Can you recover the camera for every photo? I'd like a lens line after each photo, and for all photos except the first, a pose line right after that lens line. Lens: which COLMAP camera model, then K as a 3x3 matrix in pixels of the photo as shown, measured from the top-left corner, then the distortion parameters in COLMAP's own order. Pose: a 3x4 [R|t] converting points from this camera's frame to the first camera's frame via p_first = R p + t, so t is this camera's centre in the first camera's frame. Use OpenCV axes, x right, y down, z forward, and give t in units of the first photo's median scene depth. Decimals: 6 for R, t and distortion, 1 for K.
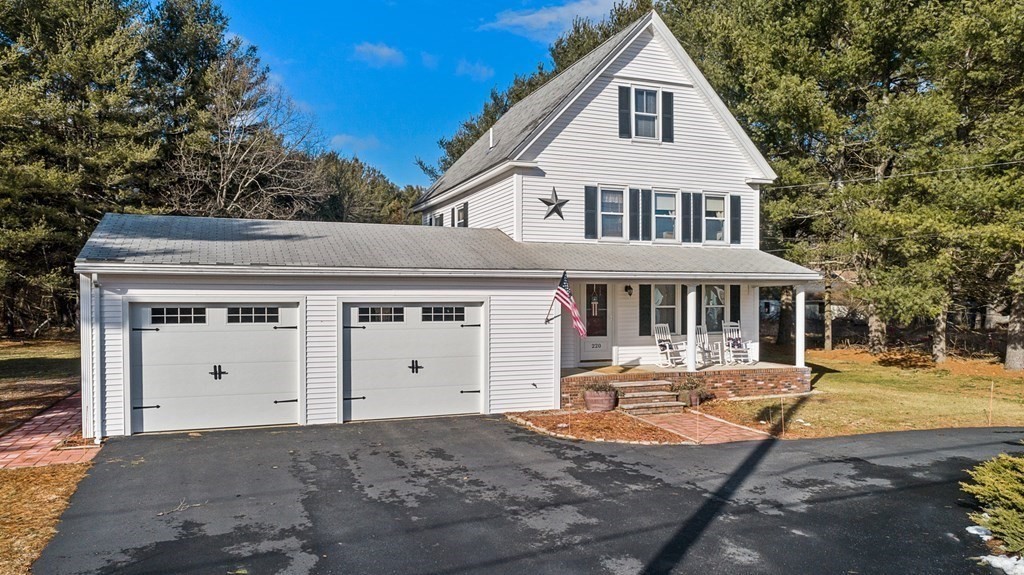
lens RADIAL K [[705.1, 0, 512.0], [0, 705.1, 287.5], [0, 0, 1]] dist [-0.000457, 0.001265]
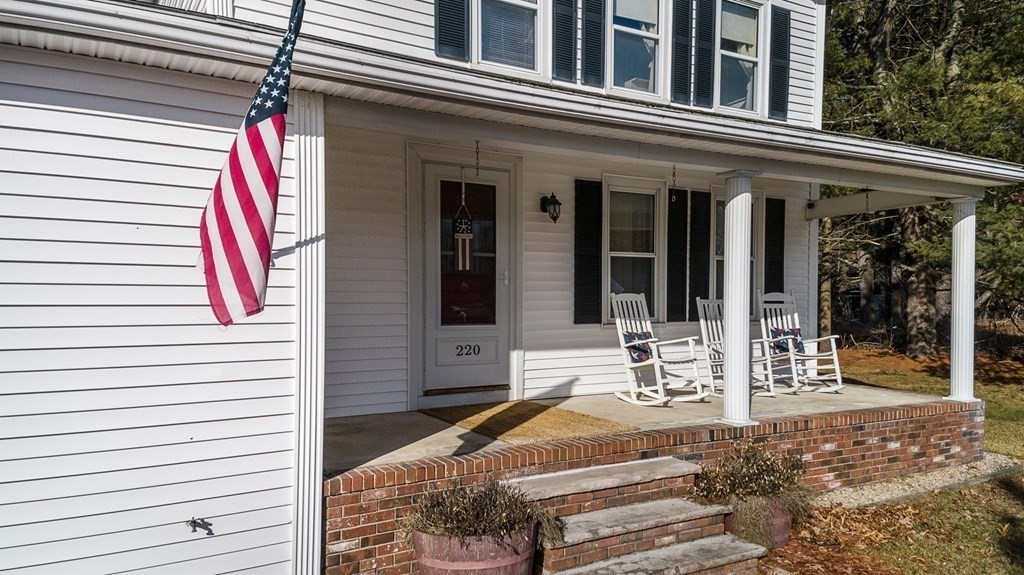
lens RADIAL K [[708.3, 0, 485.5], [0, 708.3, 291.5], [0, 0, 1]] dist [0.074610, -0.000302]
pose [[0.991200, 0.001870, 0.132360, 0.077582], [-0.003456, 0.999925, 0.011750, 0.046120], [-0.132328, -0.012104, 0.991132, 0.612844]]
